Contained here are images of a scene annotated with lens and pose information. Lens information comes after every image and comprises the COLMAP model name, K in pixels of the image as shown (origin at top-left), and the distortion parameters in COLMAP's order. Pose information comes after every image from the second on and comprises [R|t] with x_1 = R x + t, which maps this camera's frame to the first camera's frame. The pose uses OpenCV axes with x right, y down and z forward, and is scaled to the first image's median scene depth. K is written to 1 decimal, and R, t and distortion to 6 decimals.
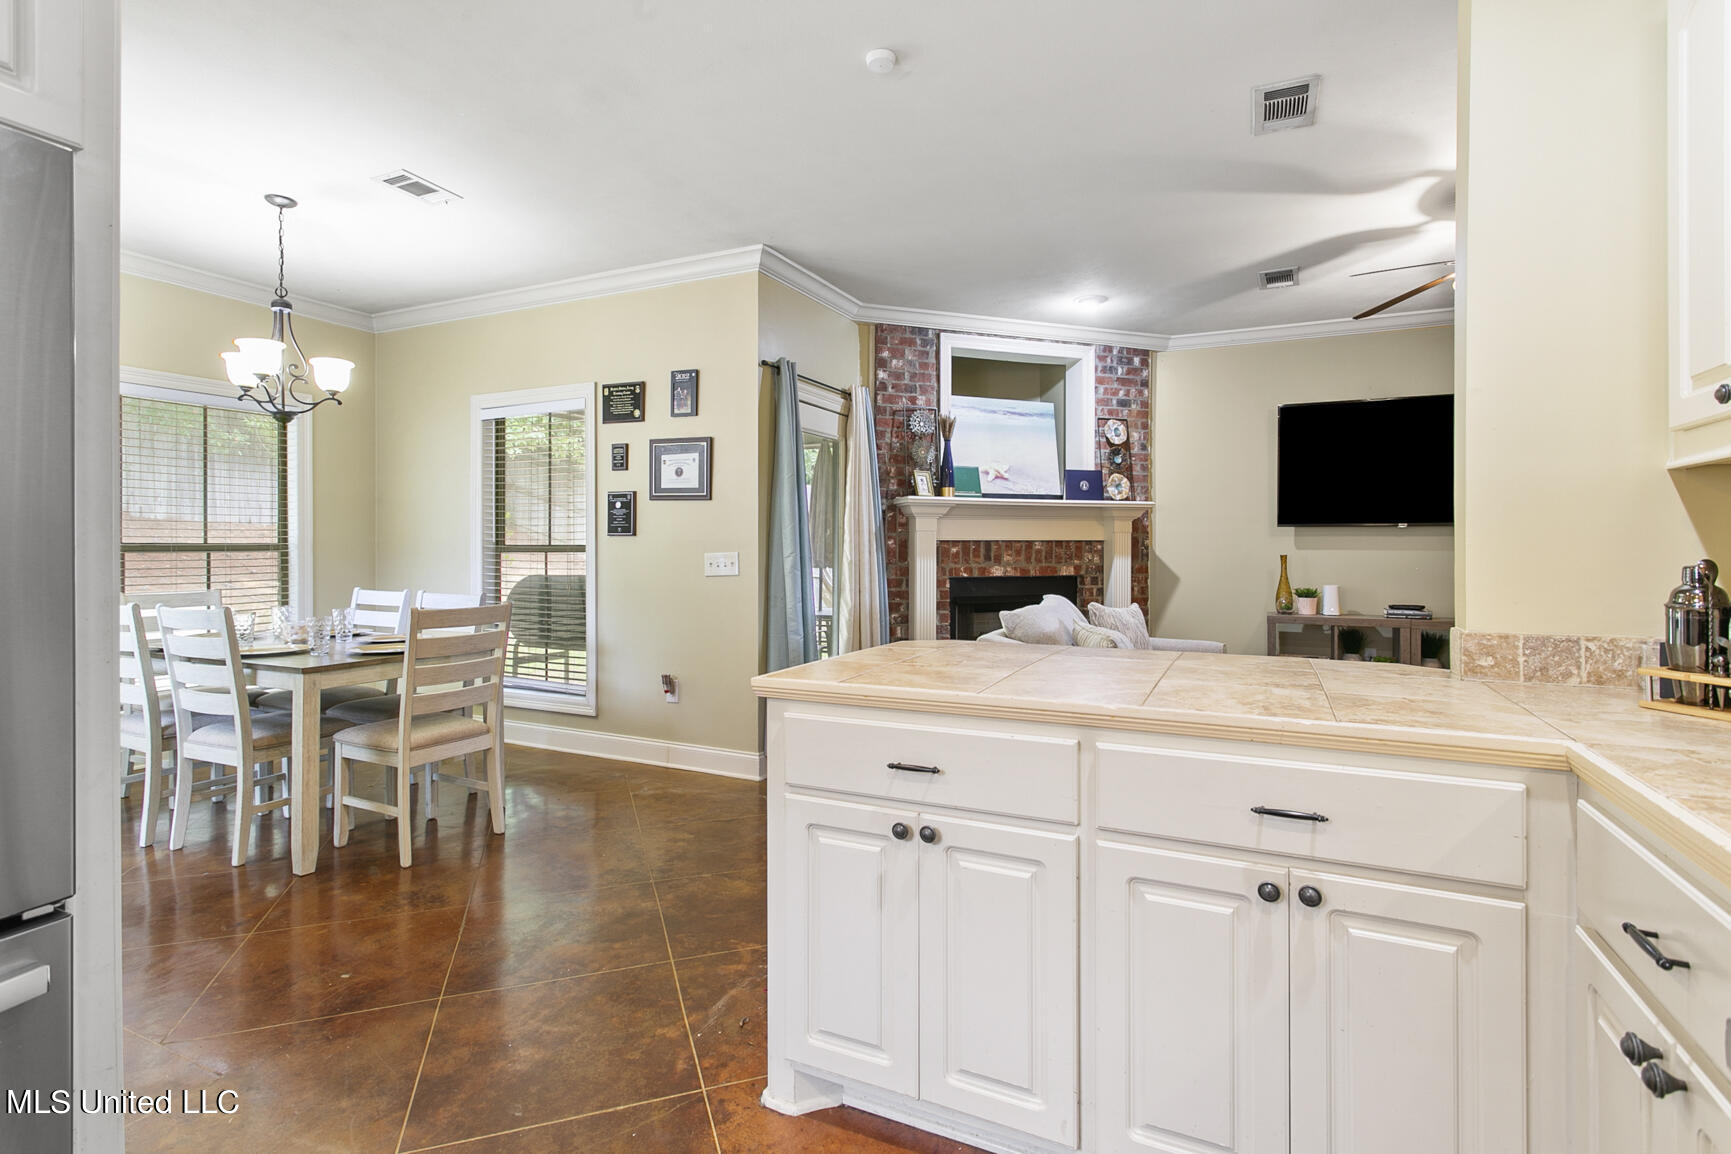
lens RADIAL K [[829.6, 0, 861.8], [0, 829.6, 563.2], [0, 0, 1]] dist [0.004973, 0.000822]
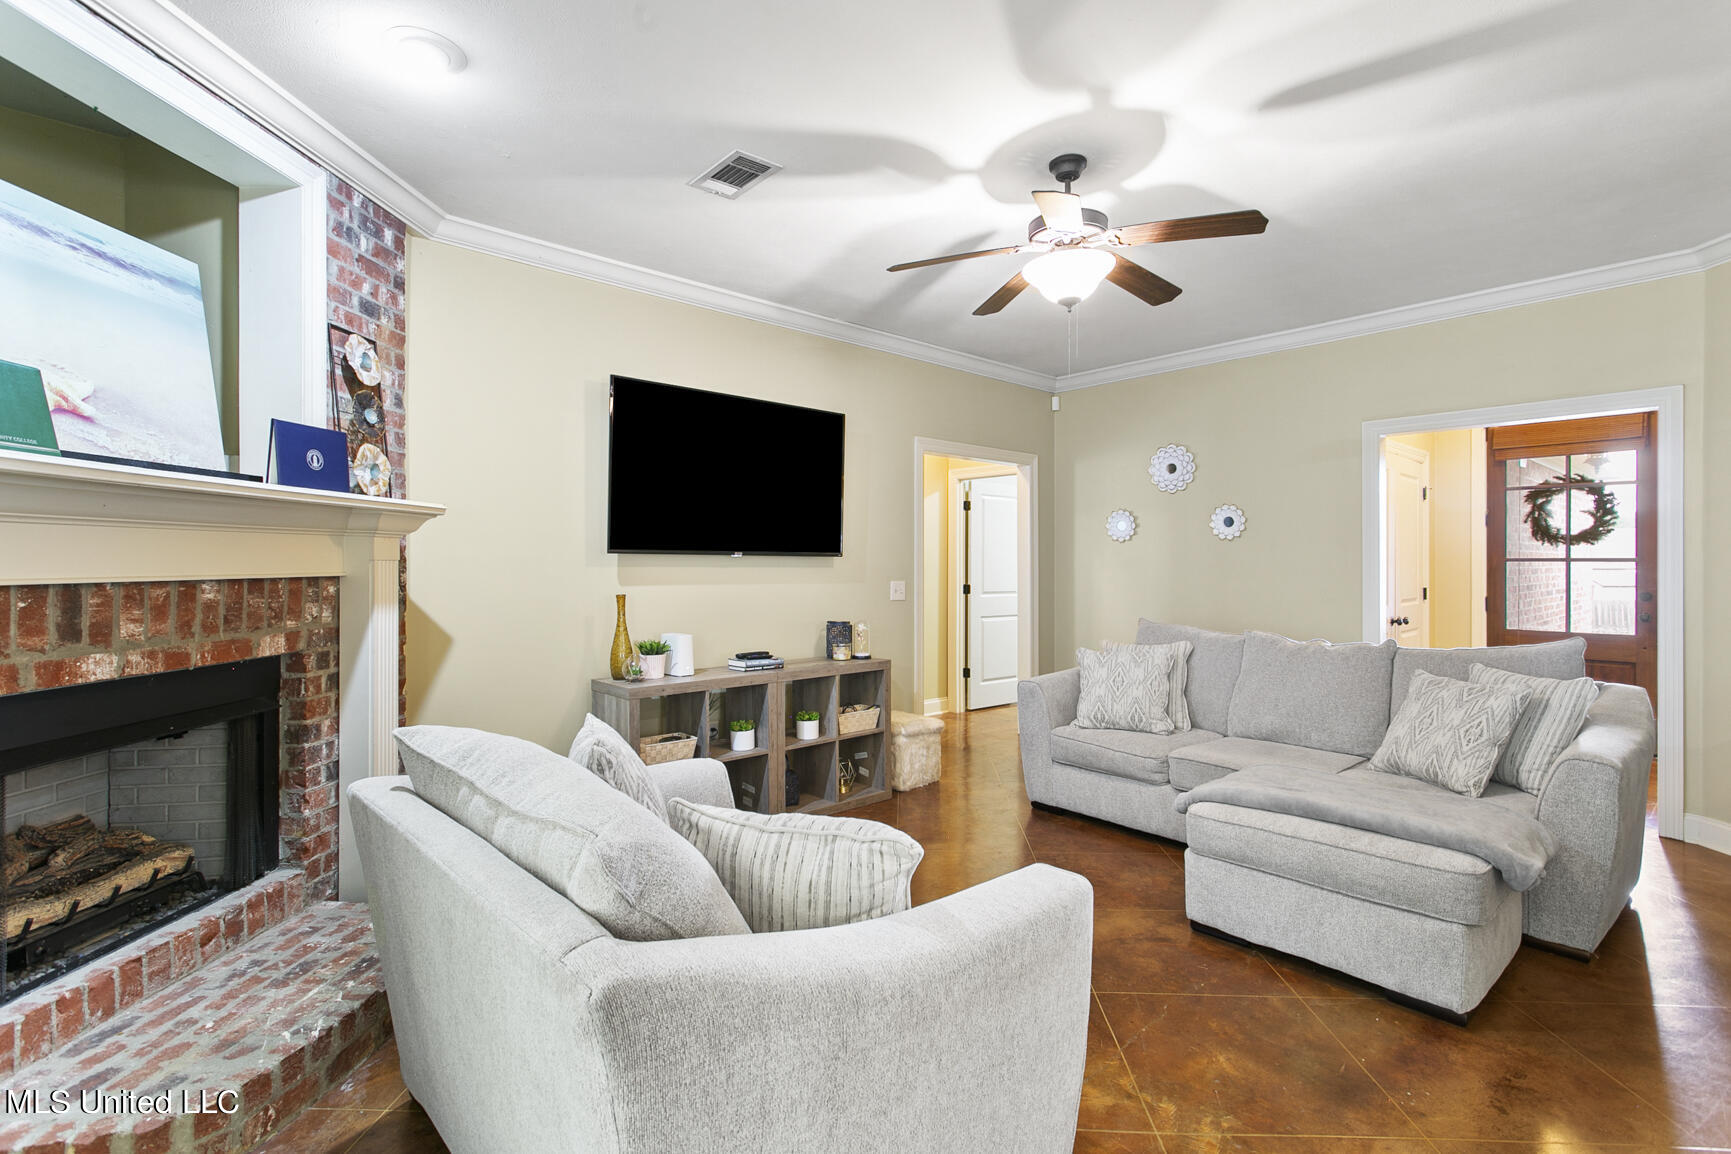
lens RADIAL K [[829.6, 0, 866.1], [0, 829.6, 564.3], [0, 0, 1]] dist [0.004973, 0.000822]
pose [[0.380763, -0.001846, 0.924671, -0.045177], [0.012698, 0.999914, -0.003233, -0.028957], [-0.924585, 0.012972, 0.380754, 0.529735]]
